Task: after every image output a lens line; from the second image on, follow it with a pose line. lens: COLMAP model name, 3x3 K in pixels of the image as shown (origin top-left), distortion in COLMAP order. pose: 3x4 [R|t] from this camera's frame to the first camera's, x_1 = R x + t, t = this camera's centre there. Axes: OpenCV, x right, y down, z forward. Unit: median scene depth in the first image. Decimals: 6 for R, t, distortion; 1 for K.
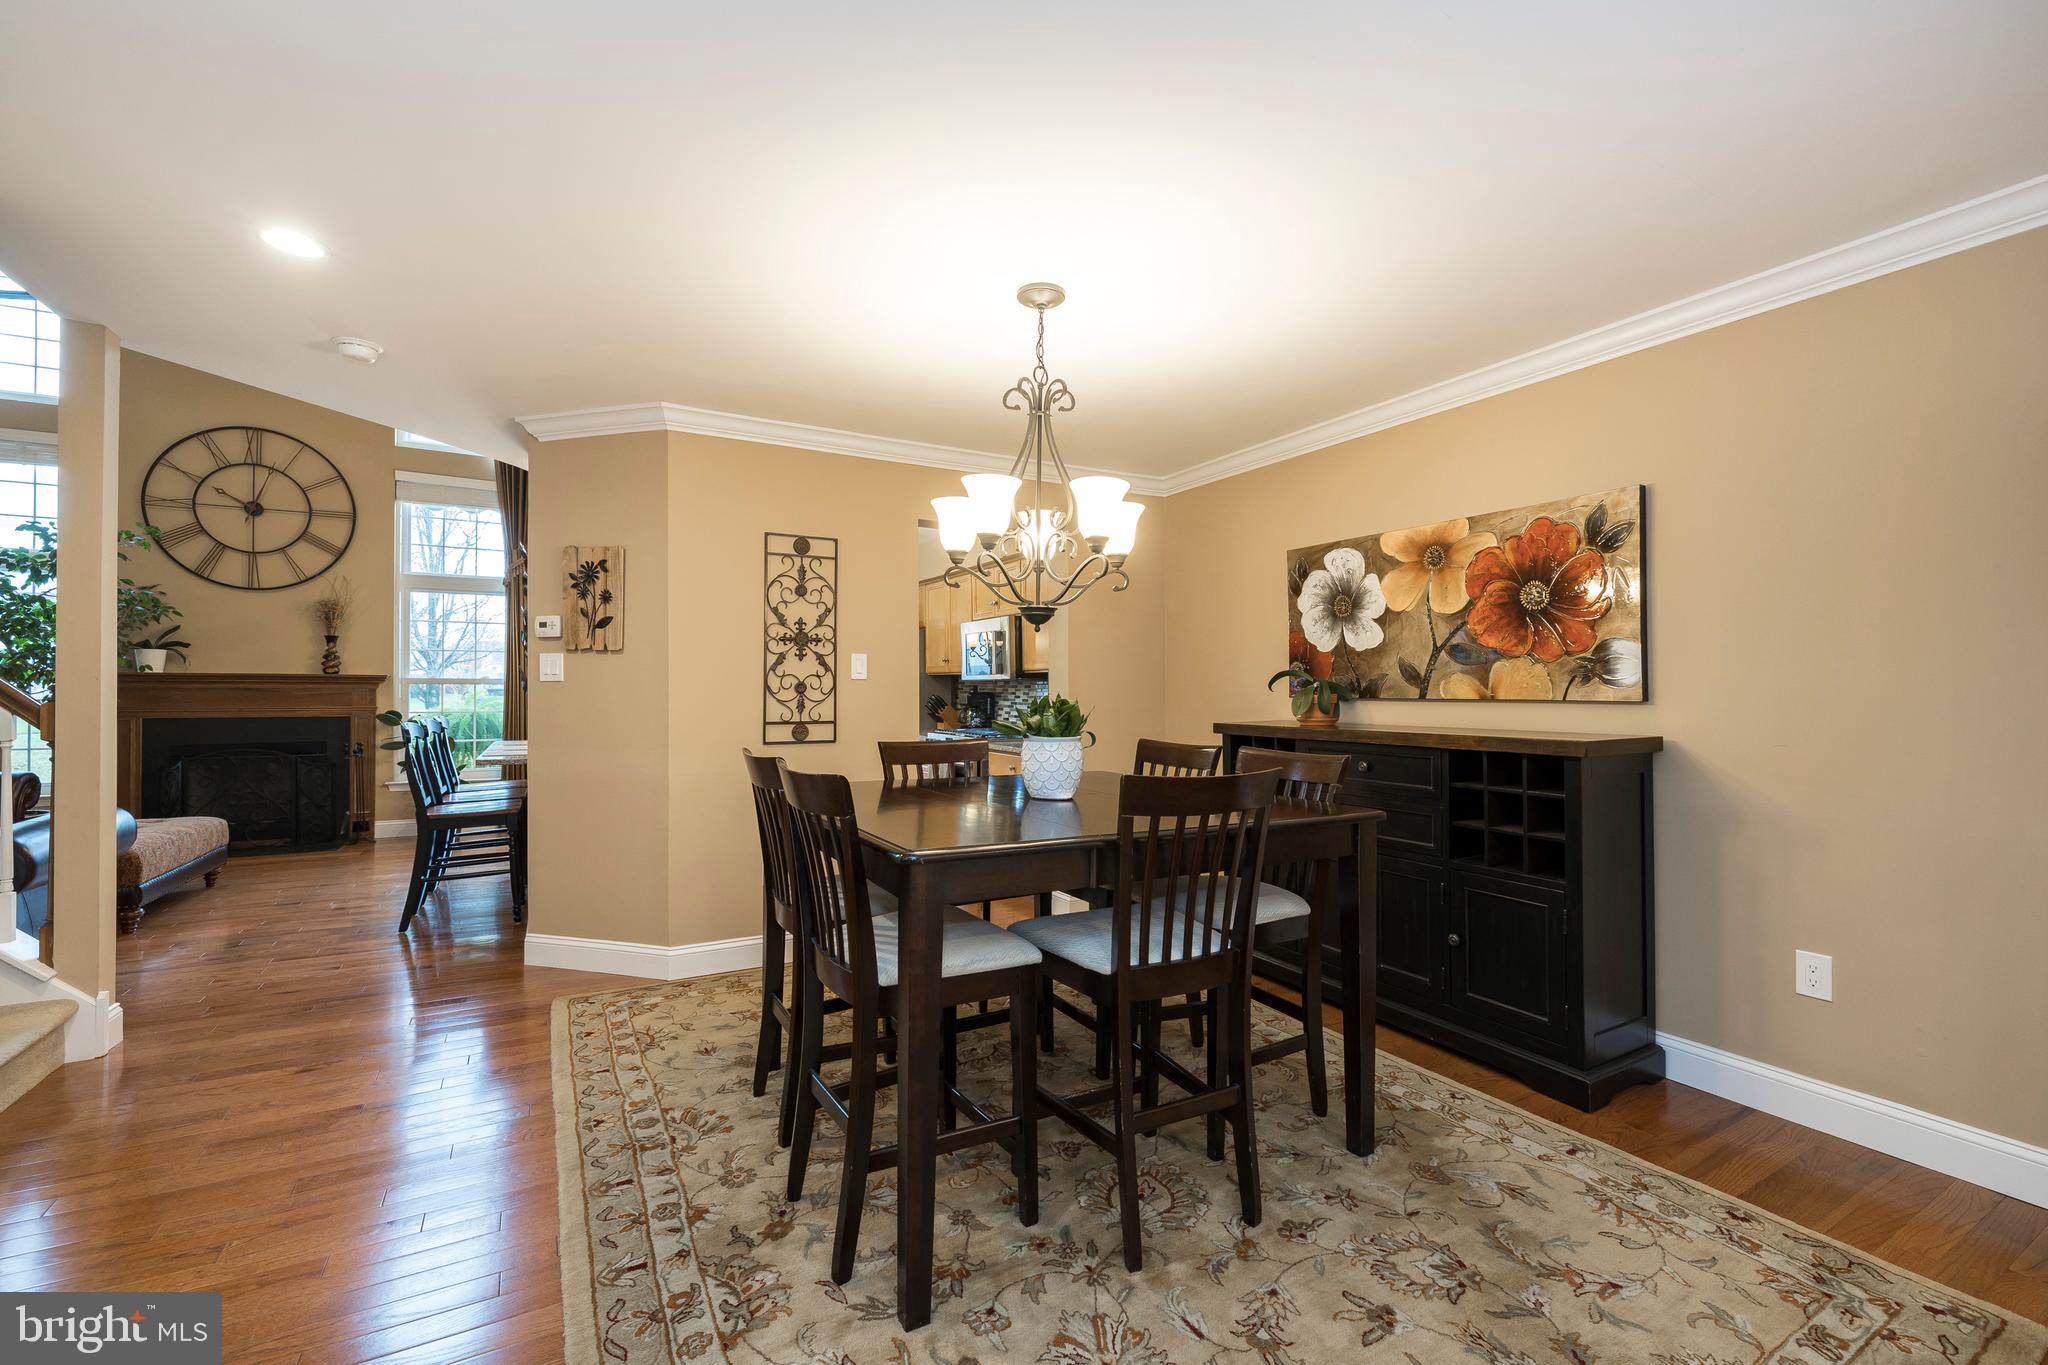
lens RADIAL K [[874.6, 0, 1030.1], [0, 874.6, 682.2], [0, 0, 1]] dist [-0.001520, 0.000113]
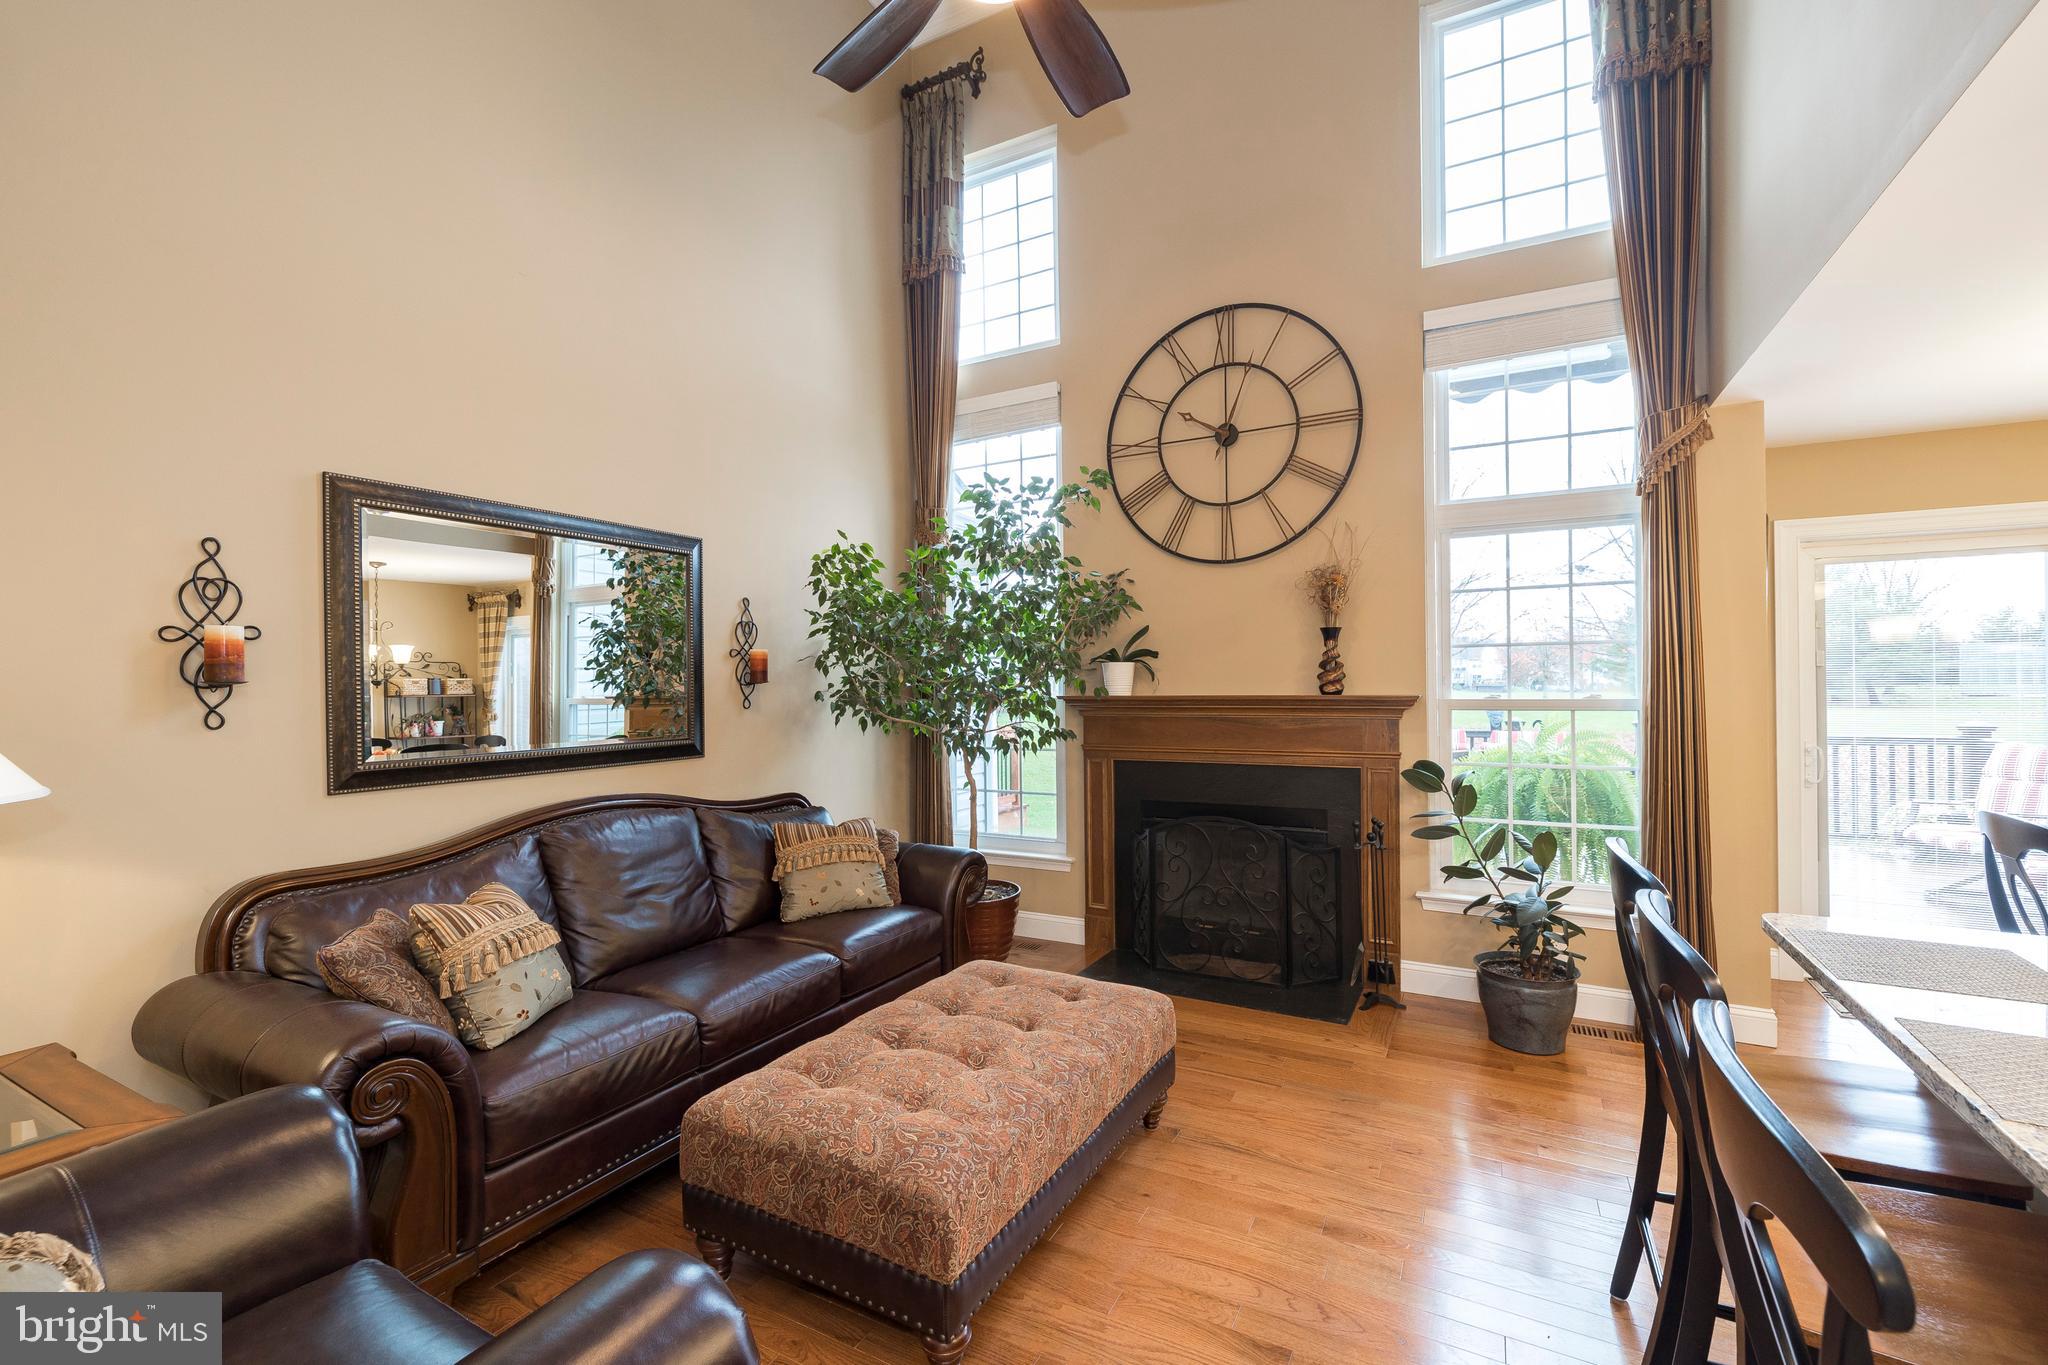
lens RADIAL K [[874.6, 0, 1035.6], [0, 874.6, 688.1], [0, 0, 1]] dist [-0.001520, 0.000113]
pose [[0.517709, -0.005025, -0.855542, -0.408722], [0.018616, 0.999812, 0.005393, -0.020493], [0.855354, -0.018719, 0.517706, 0.536267]]
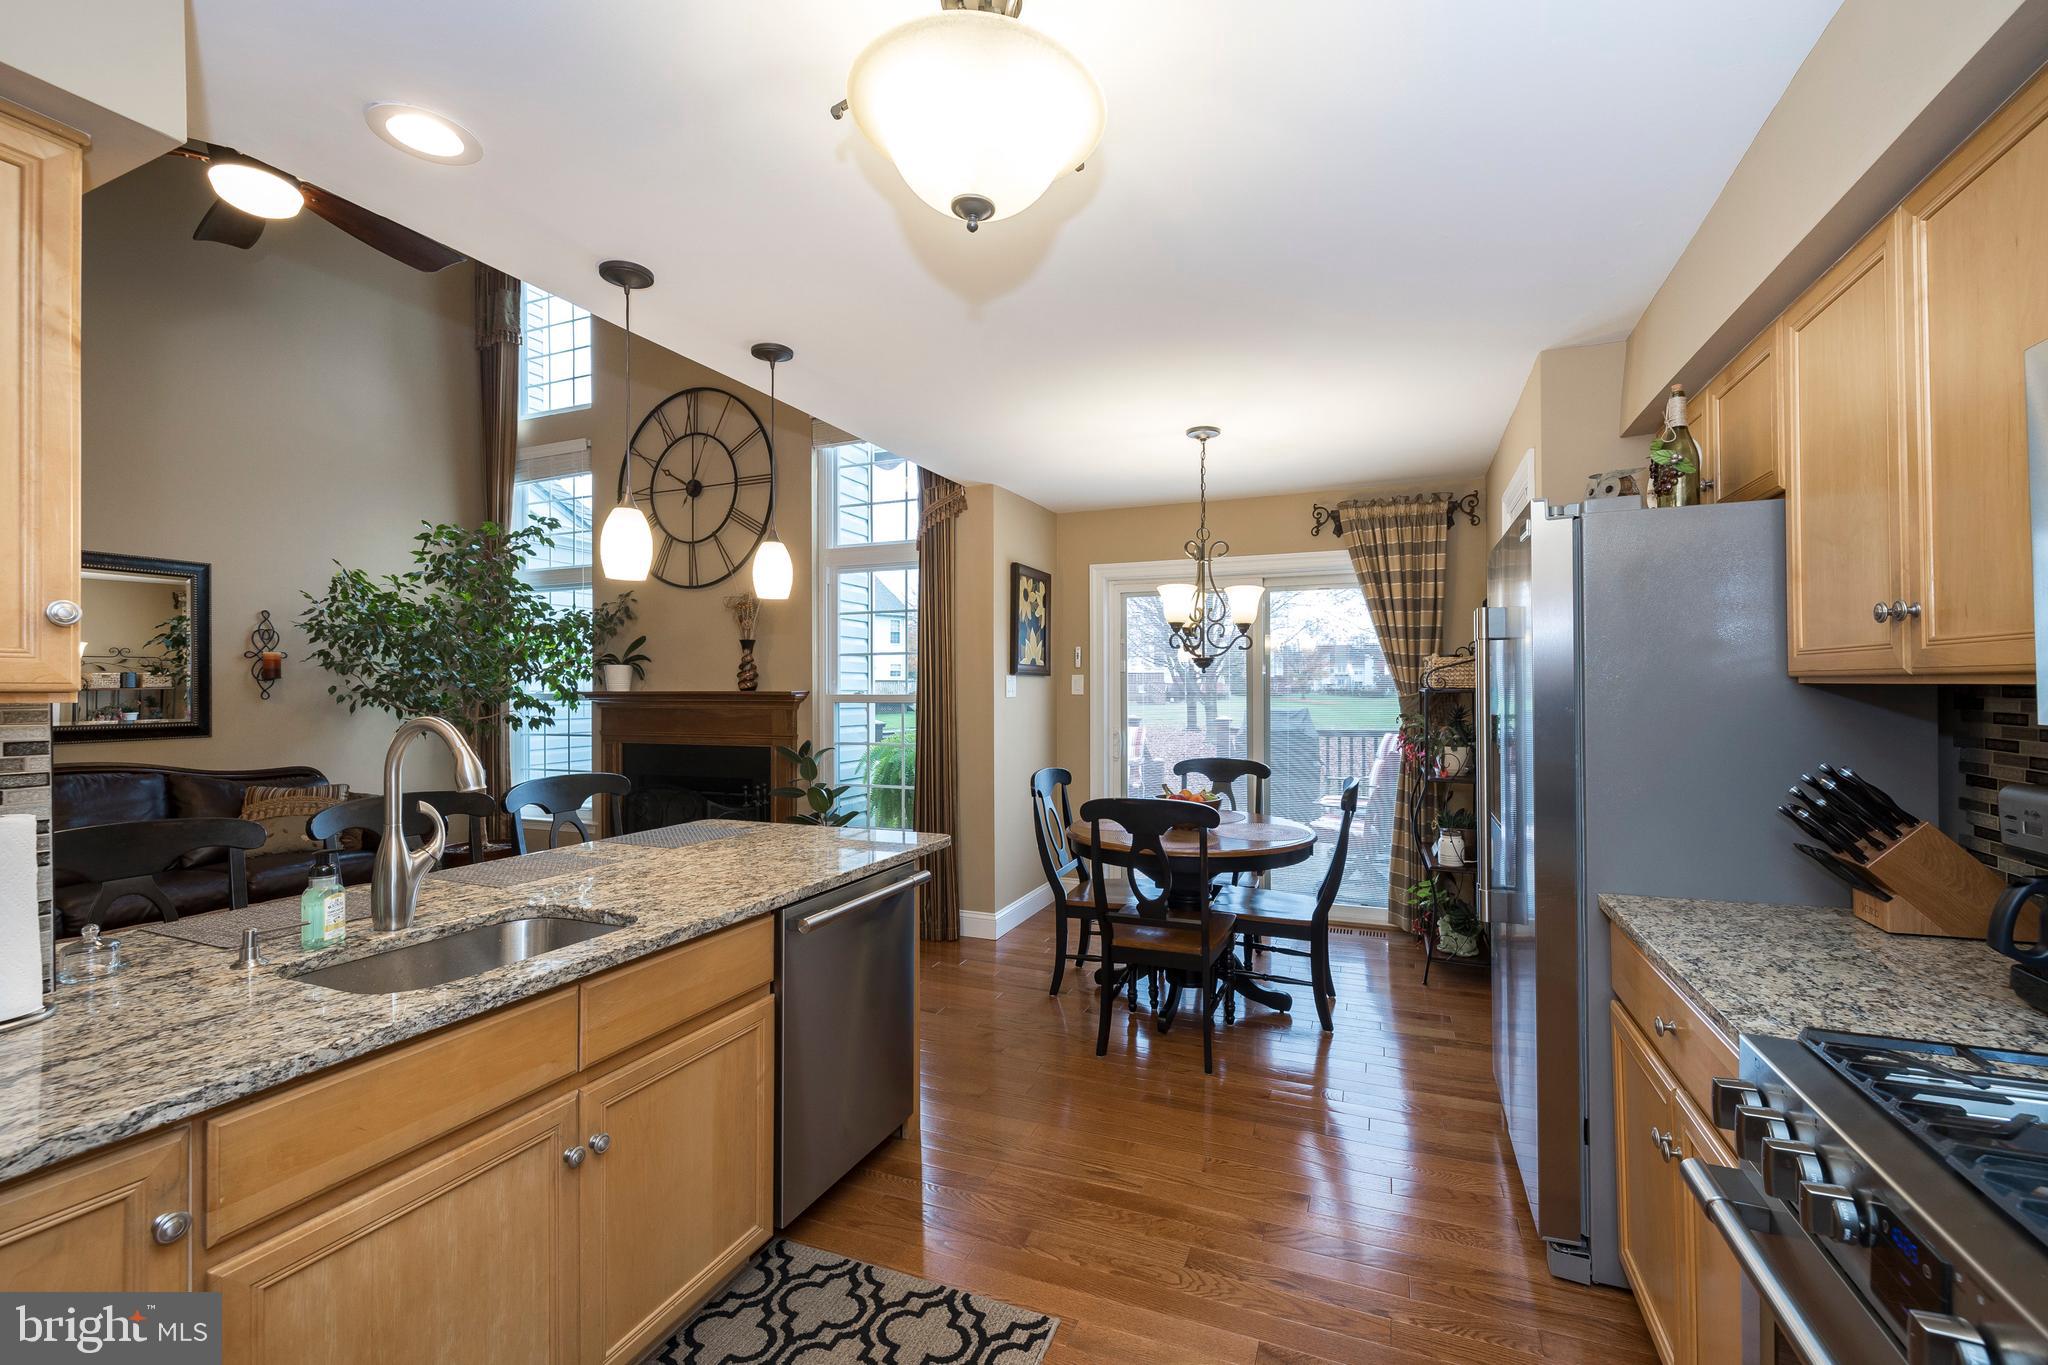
lens RADIAL K [[874.6, 0, 1020.9], [0, 874.6, 679.0], [0, 0, 1]] dist [-0.001520, 0.000113]
pose [[0.594937, -0.009423, -0.803717, -0.054640], [0.011596, 0.999928, -0.003140, -0.014675], [0.803689, -0.007452, 0.595003, 0.739811]]
